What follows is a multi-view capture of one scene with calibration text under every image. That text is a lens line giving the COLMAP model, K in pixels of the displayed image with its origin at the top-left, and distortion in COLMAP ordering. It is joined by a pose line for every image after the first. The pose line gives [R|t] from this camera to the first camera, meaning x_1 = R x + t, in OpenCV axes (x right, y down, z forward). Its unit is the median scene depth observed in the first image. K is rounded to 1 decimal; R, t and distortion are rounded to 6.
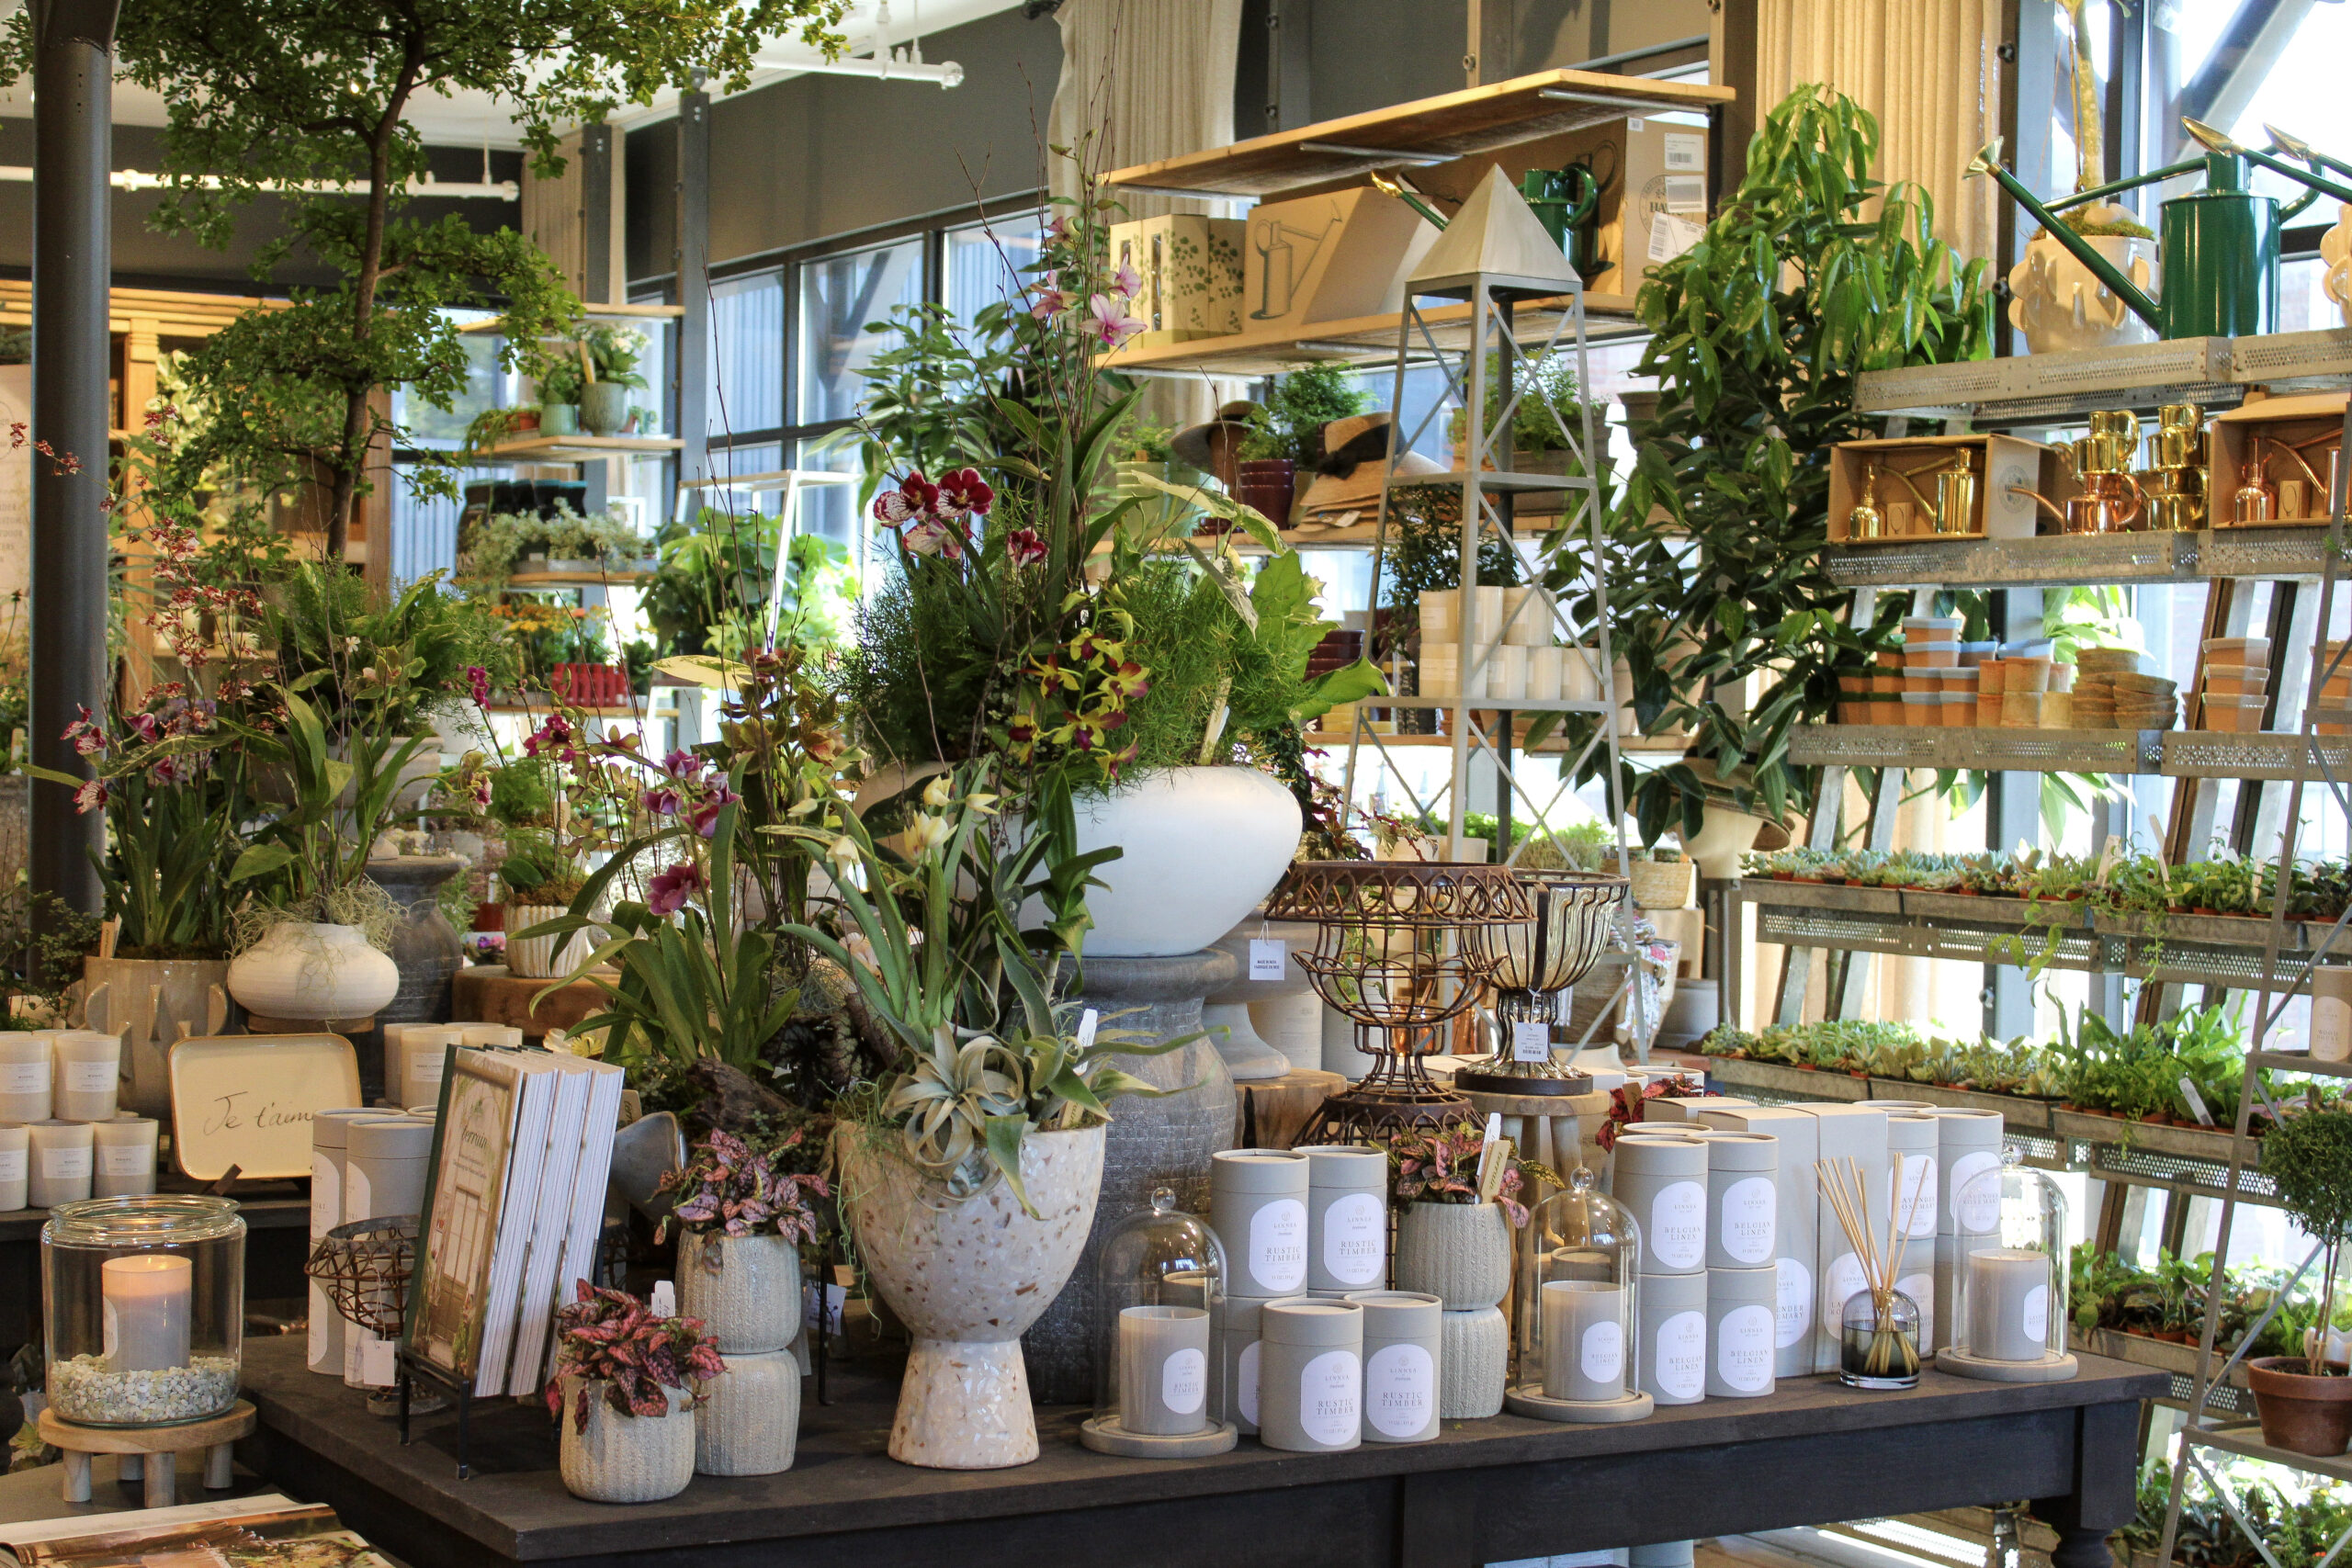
lens RADIAL K [[3869.0, 0, 1176.0], [0, 3869.0, 784.0], [0, 0, 1]] dist [-0.002317, -0.014215]
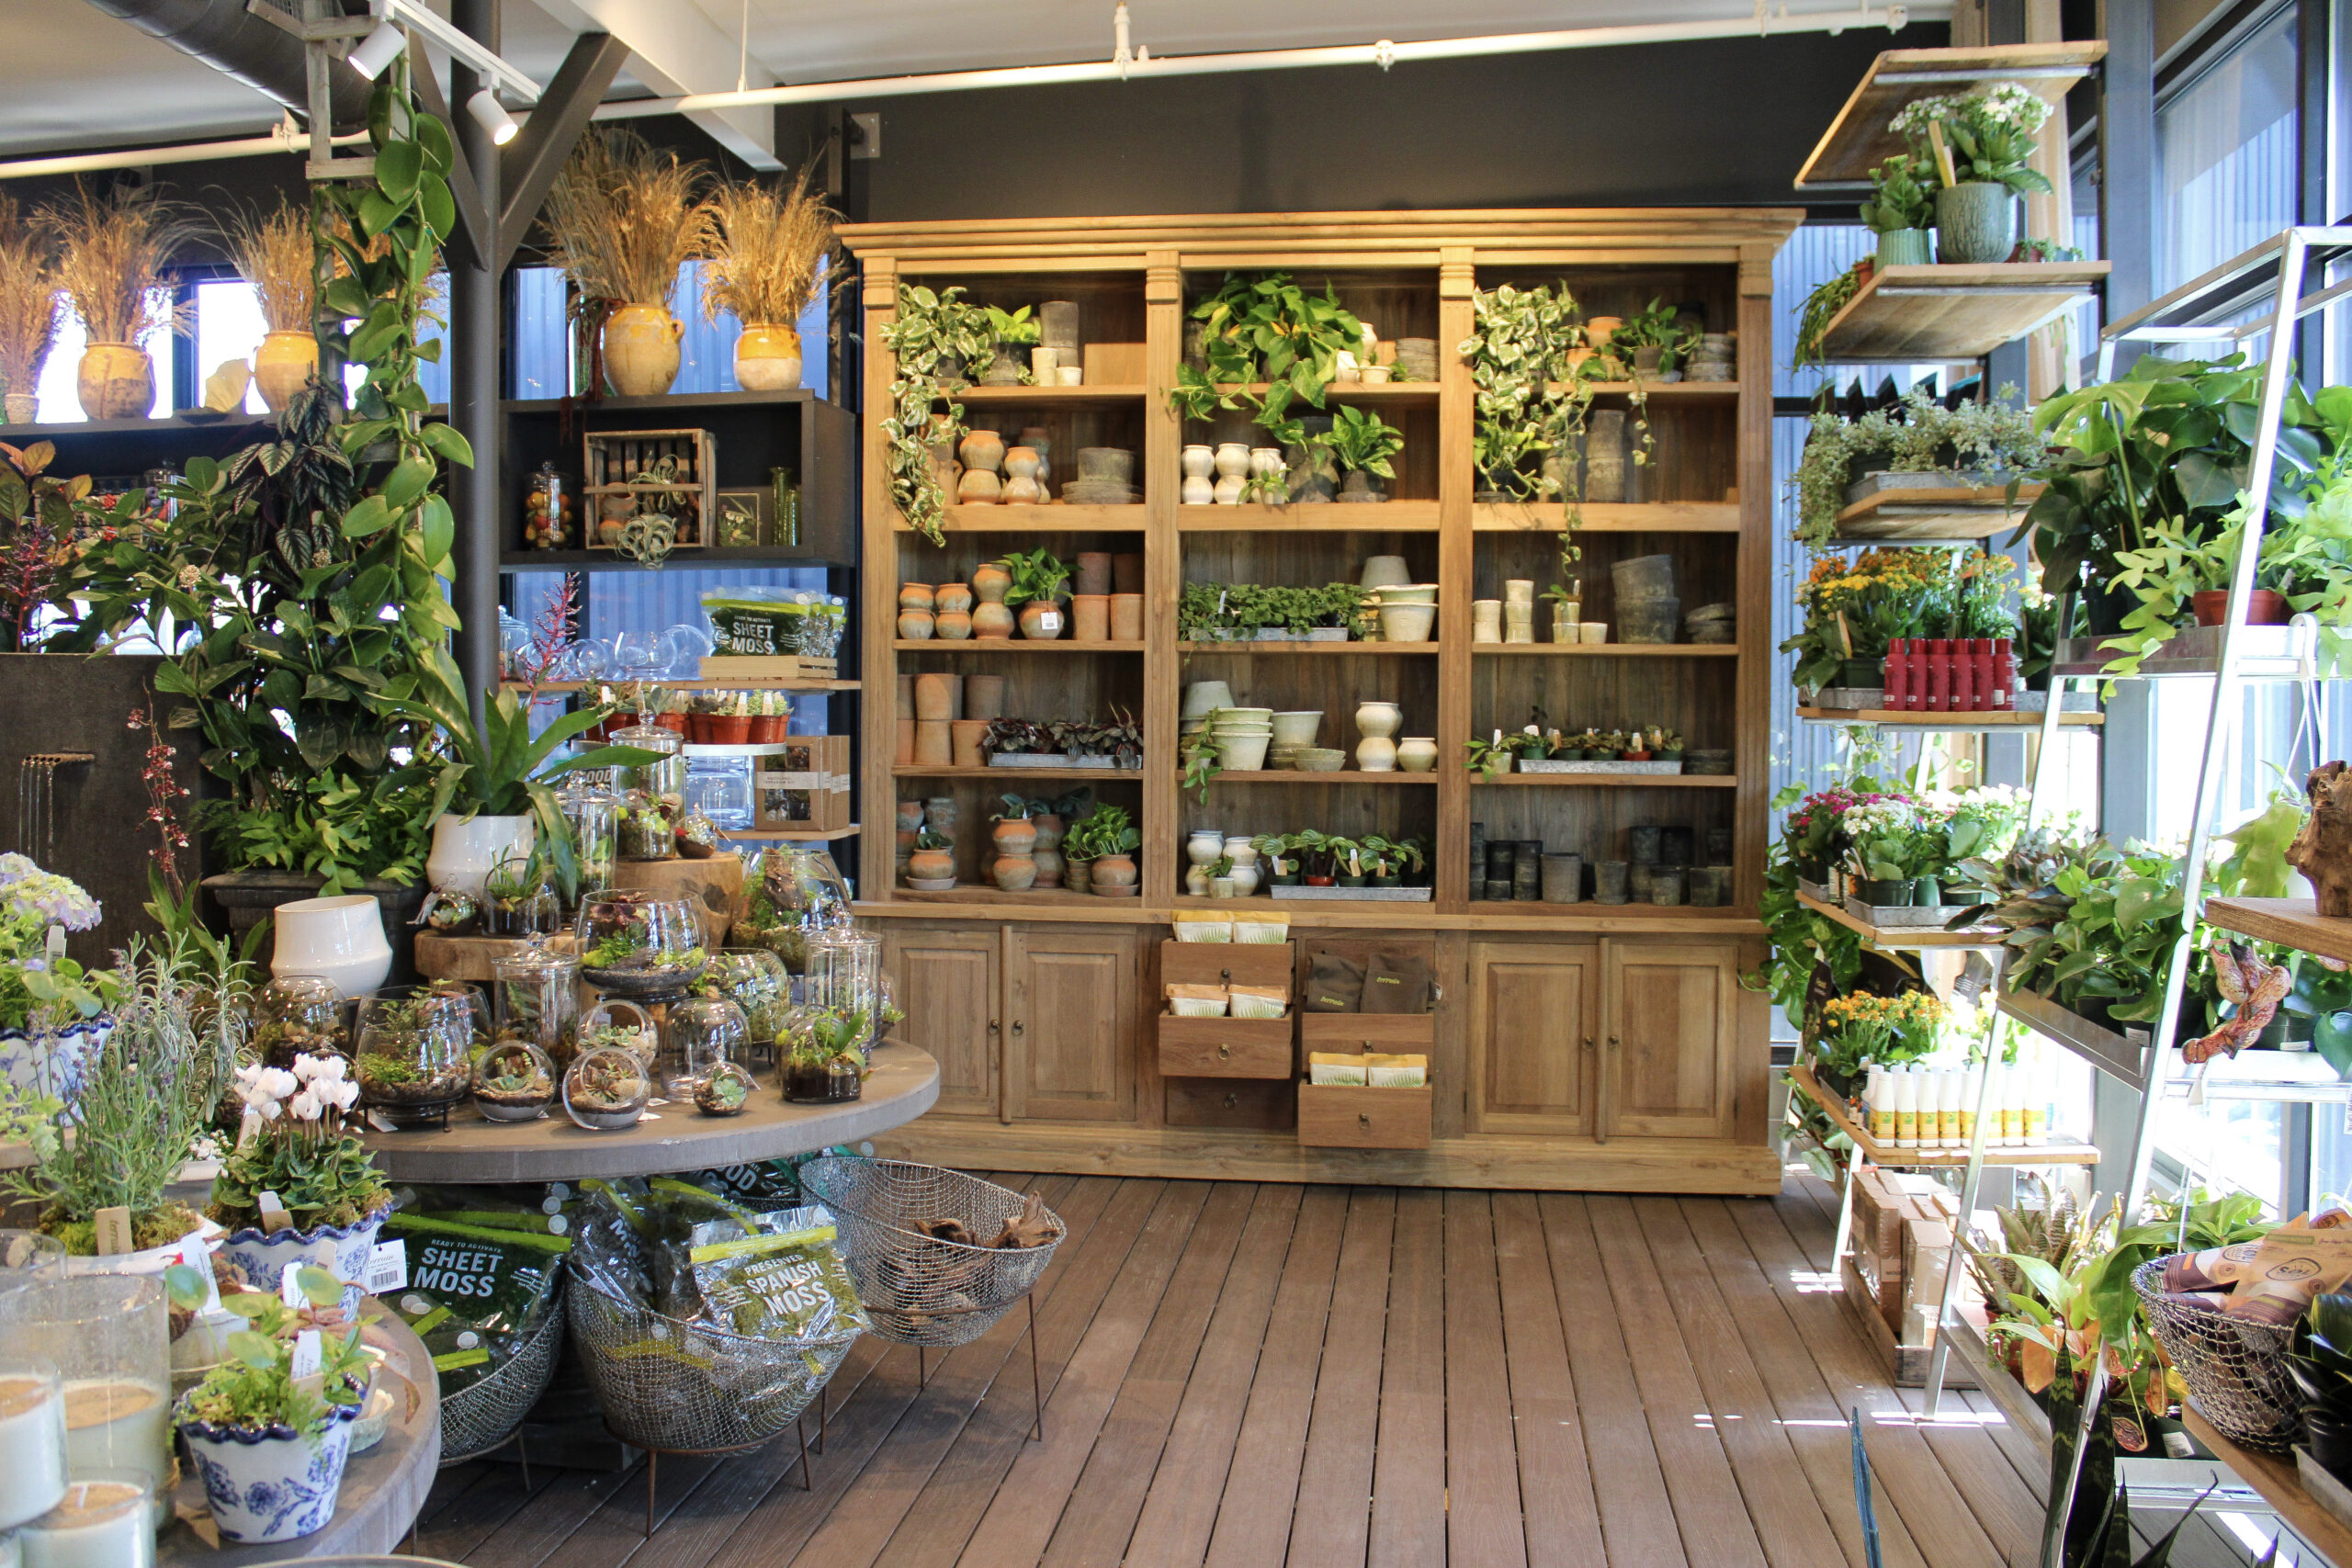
lens RADIAL K [[2026.2, 0, 1177.0], [0, 2026.2, 728.0], [0, 0, 1]] dist [-0.080876, -0.003129]
pose [[0.792359, -0.003631, -0.610044, -0.055003], [-0.004645, 0.999917, -0.011984, -0.012585], [0.610037, 0.012330, 0.792277, 0.672225]]
